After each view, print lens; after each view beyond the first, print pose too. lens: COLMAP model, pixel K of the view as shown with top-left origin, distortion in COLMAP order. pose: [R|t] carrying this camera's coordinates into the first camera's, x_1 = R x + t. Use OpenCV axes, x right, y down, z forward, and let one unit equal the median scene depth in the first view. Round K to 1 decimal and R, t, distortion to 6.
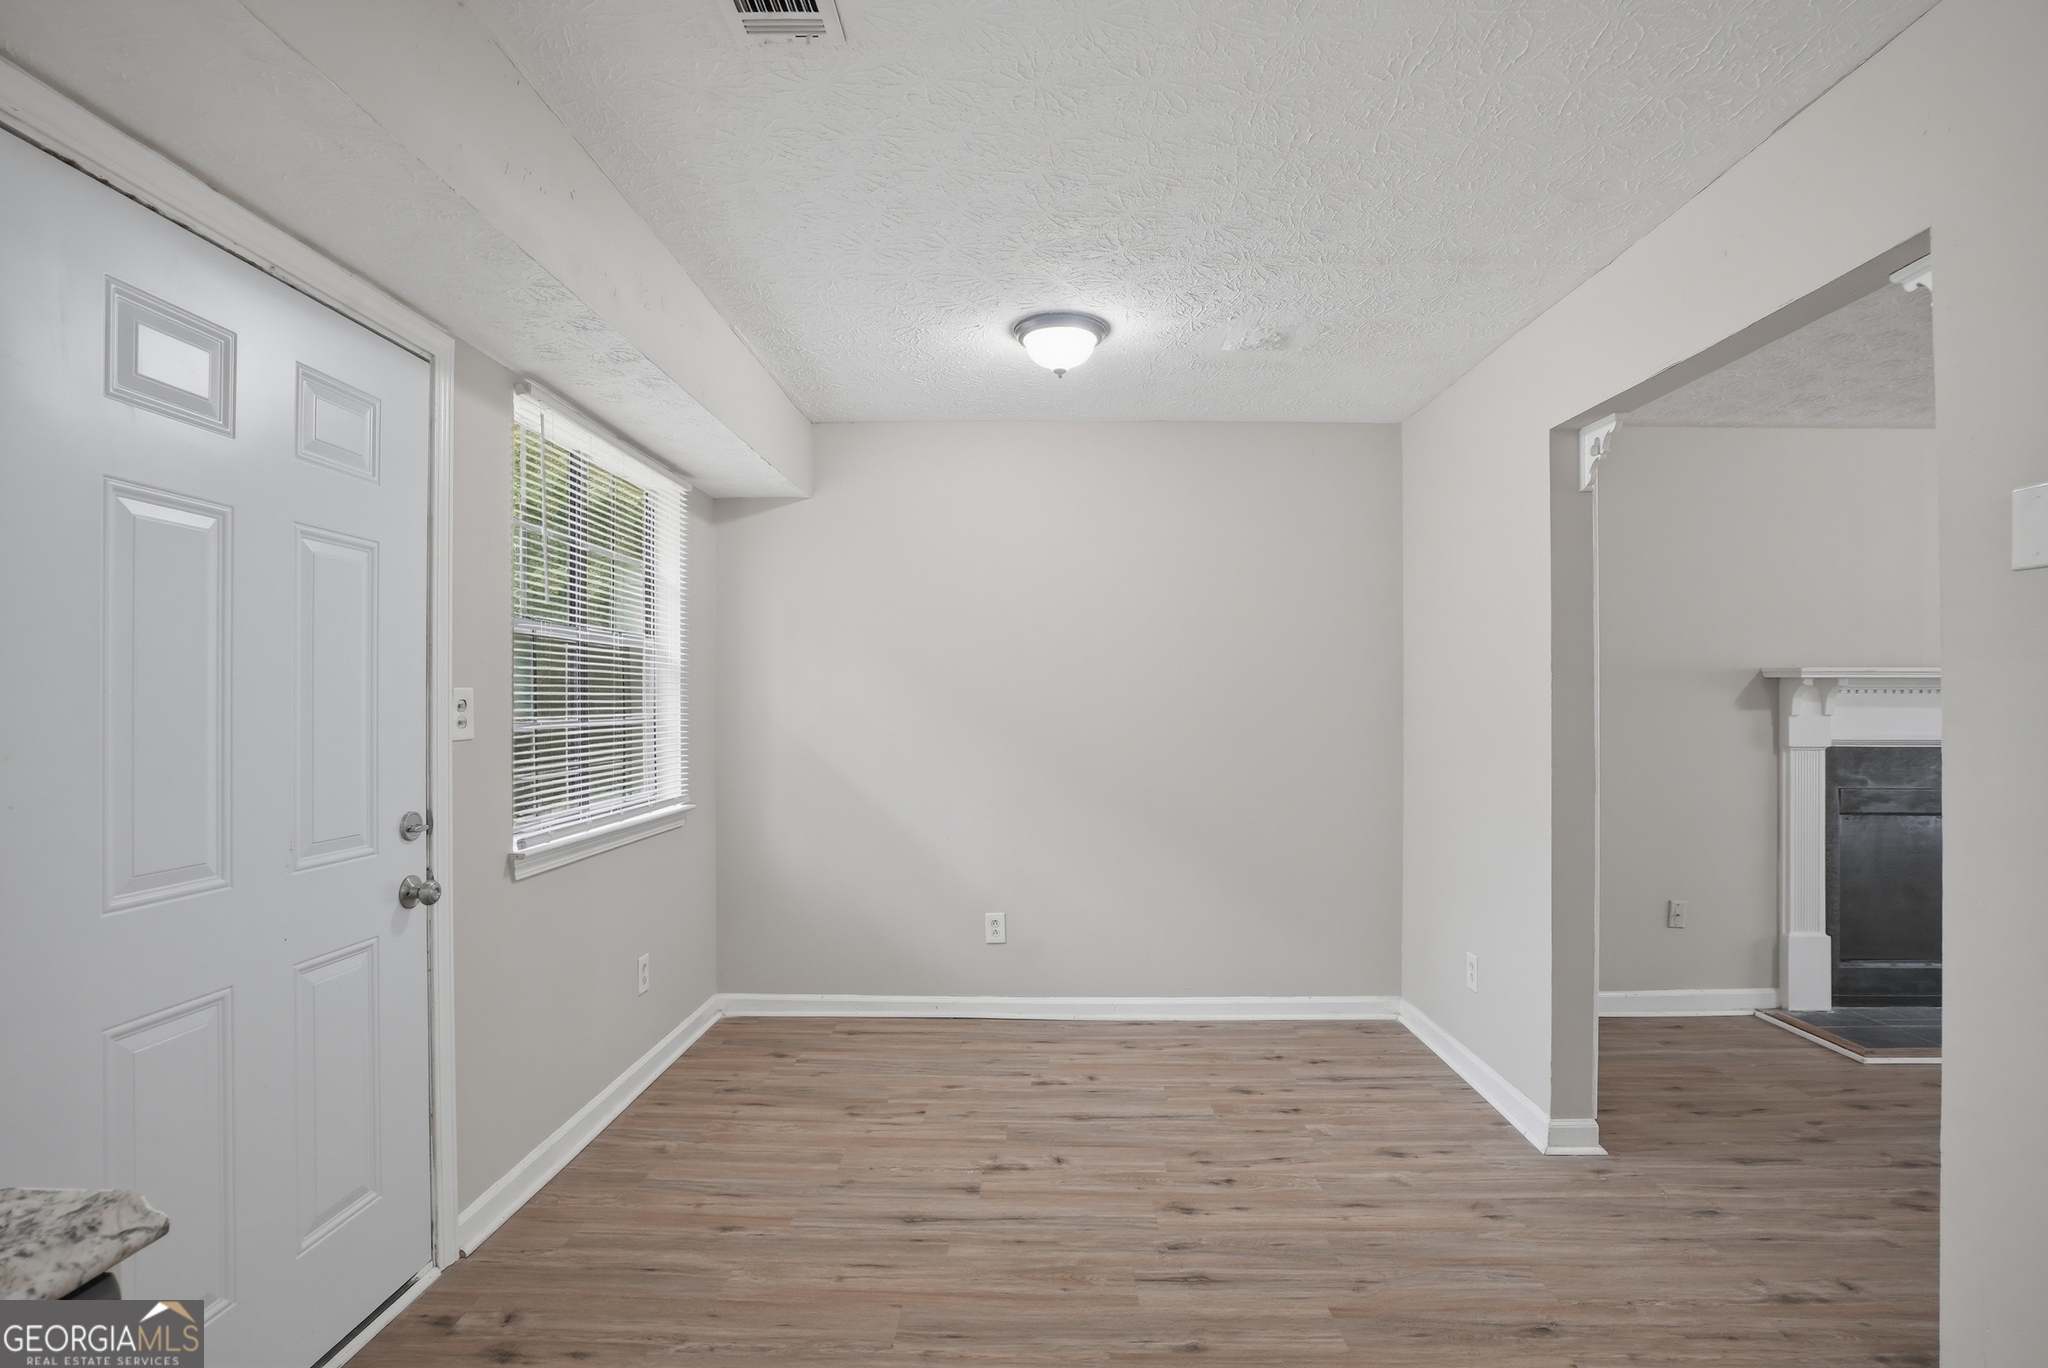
lens RADIAL K [[963.2, 0, 1020.0], [0, 963.2, 701.7], [0, 0, 1]] dist [-0.062053, 0.026423]
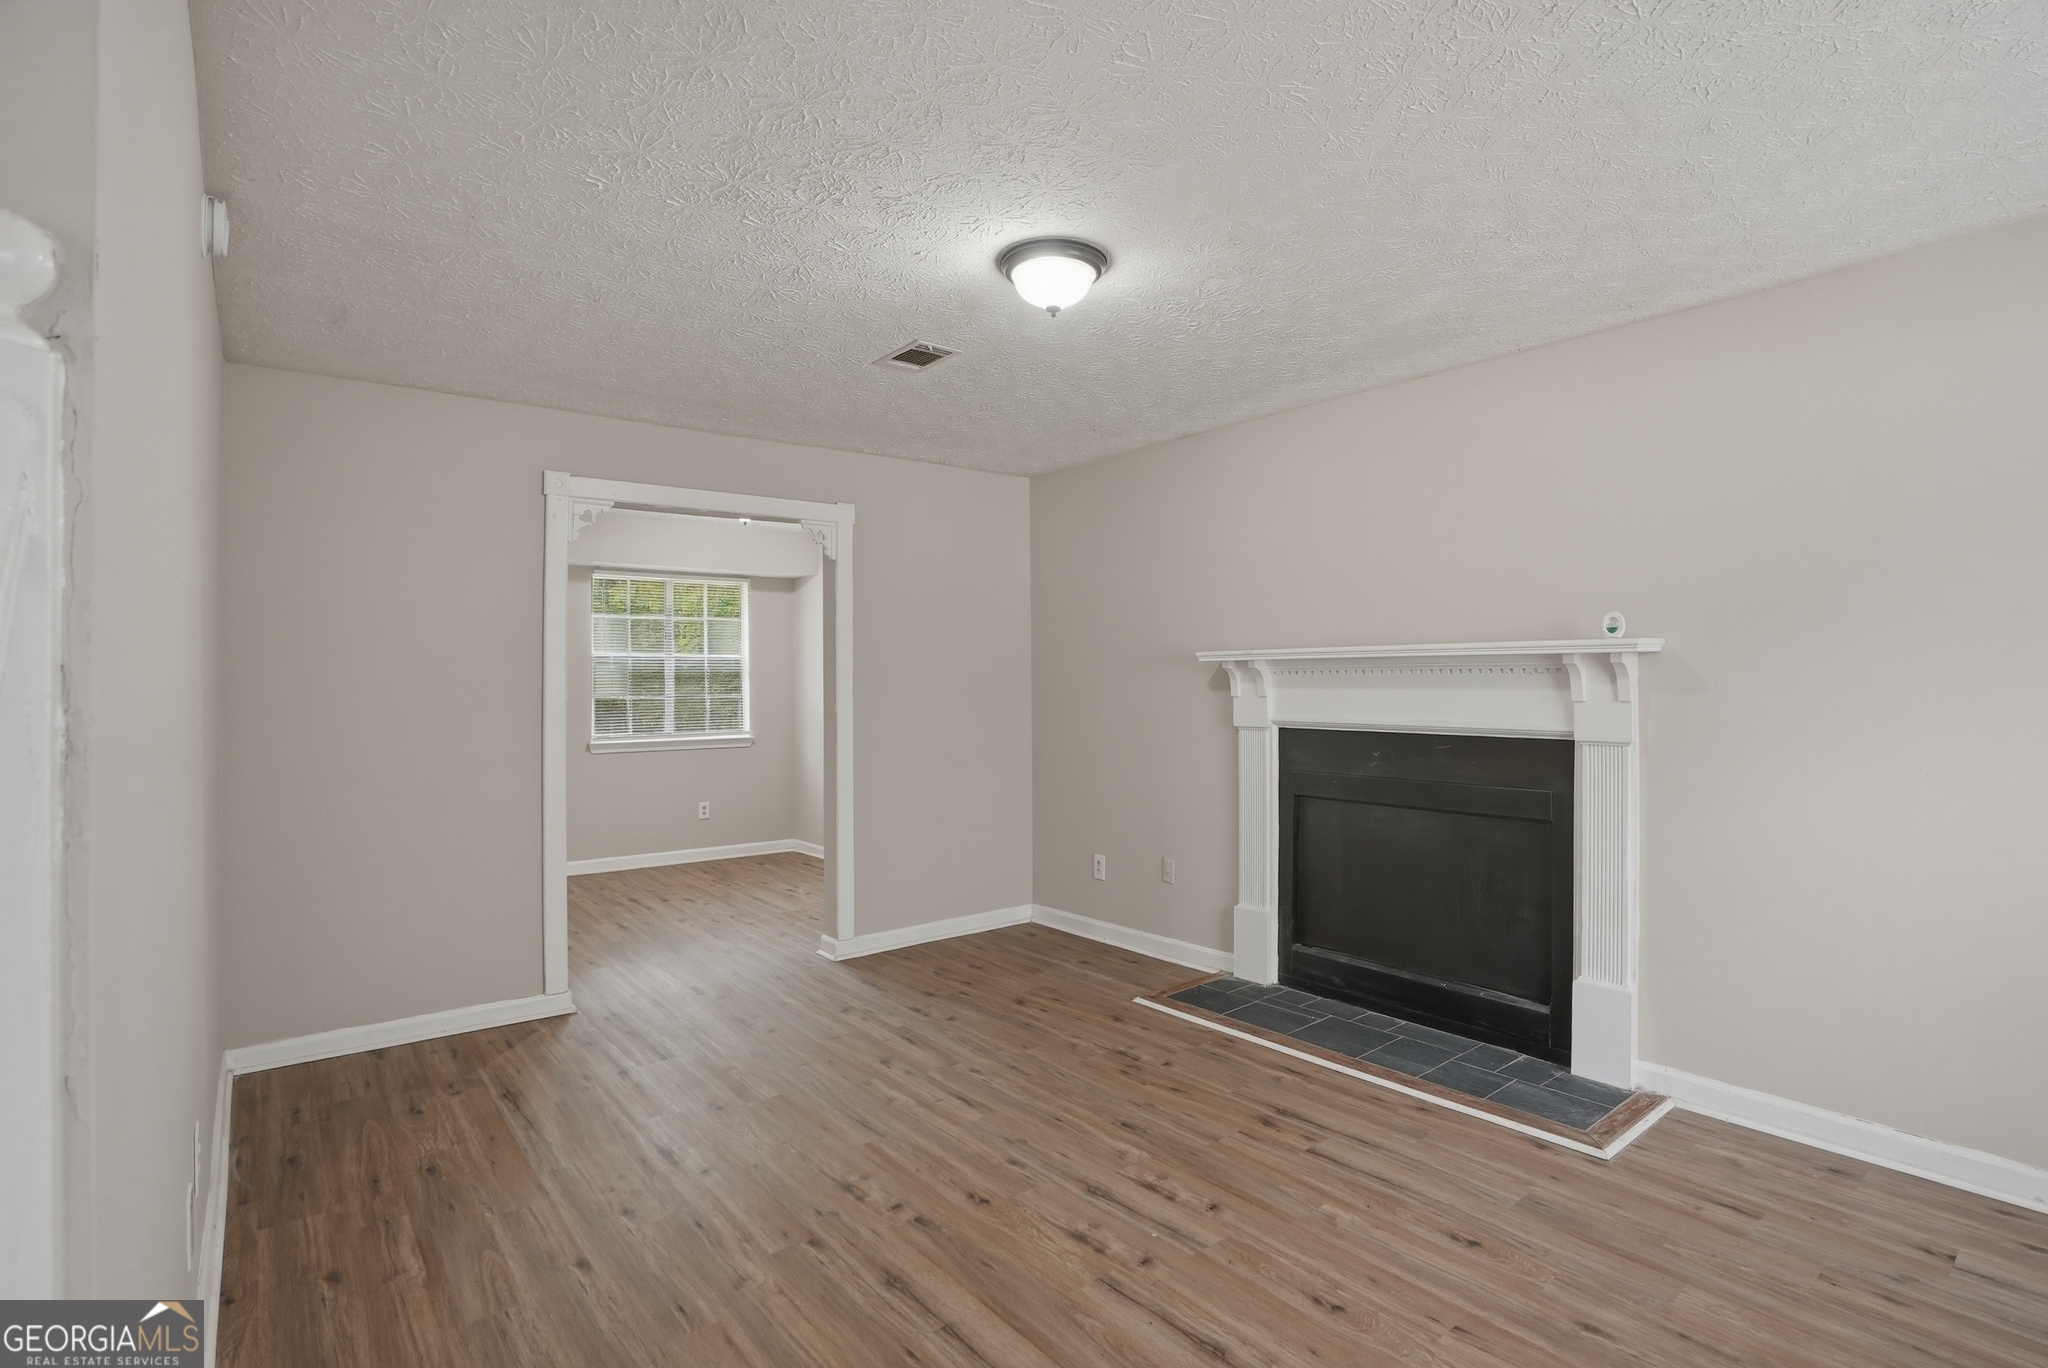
lens RADIAL K [[978.5, 0, 1034.5], [0, 978.5, 713.8], [0, 0, 1]] dist [-0.069168, 0.027849]
pose [[0.641577, 0.019674, -0.766806, 1.968158], [0.008423, 0.999430, 0.032690, -0.005006], [0.767013, -0.027431, 0.641045, 0.167356]]
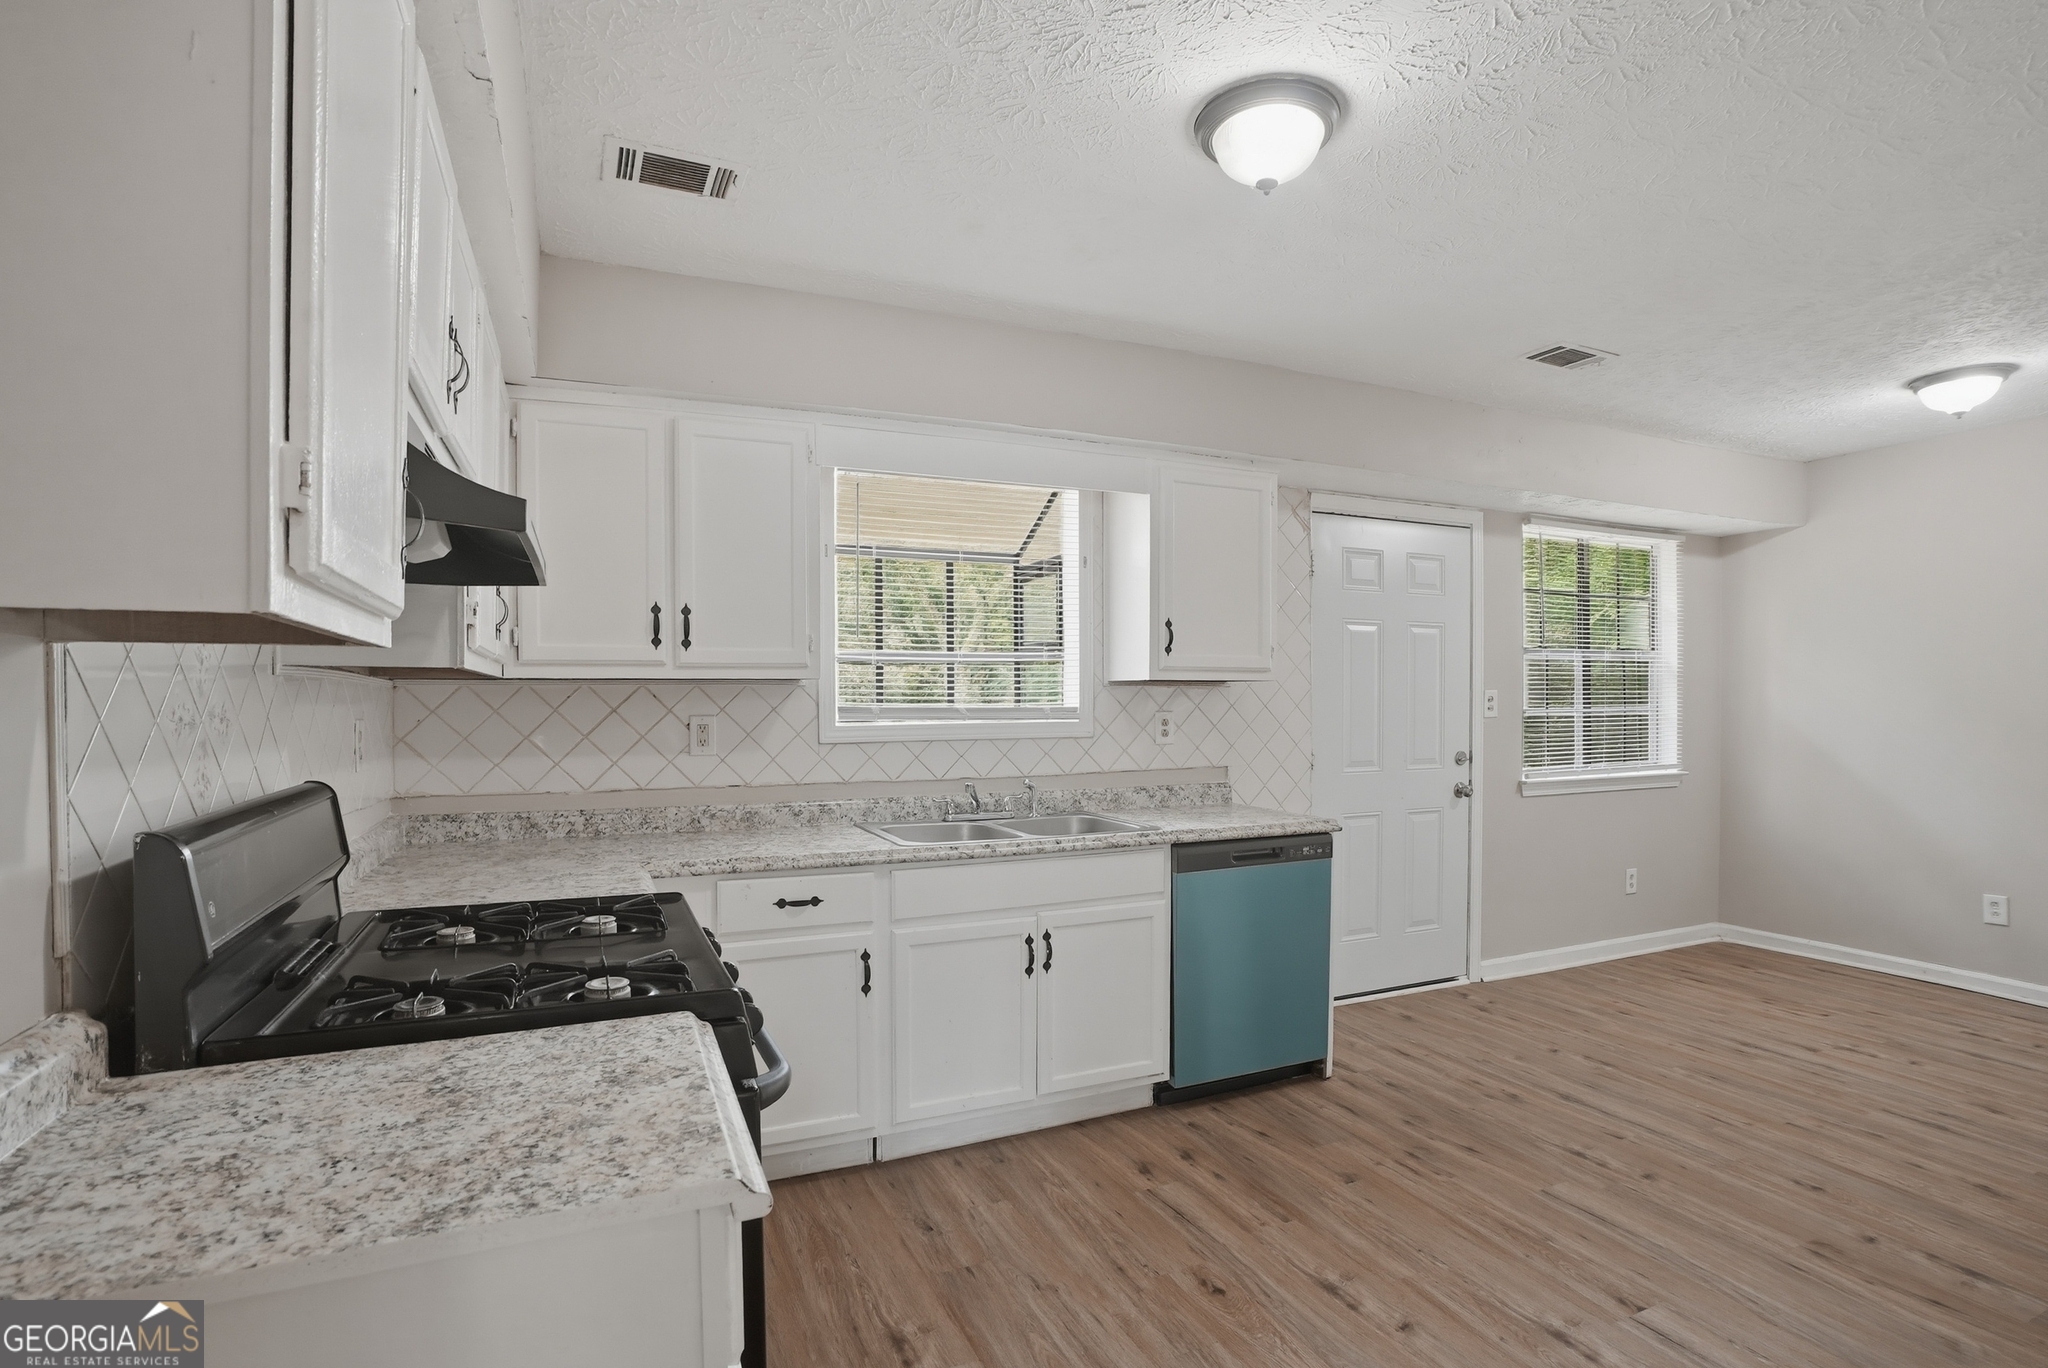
lens RADIAL K [[978.5, 0, 1034.5], [0, 978.5, 713.8], [0, 0, 1]] dist [-0.069168, 0.027849]
pose [[0.431166, 0.011783, -0.902196, 0.586014], [0.005596, 0.999861, 0.015733, -0.002290], [0.902255, -0.011832, 0.431040, -0.513552]]
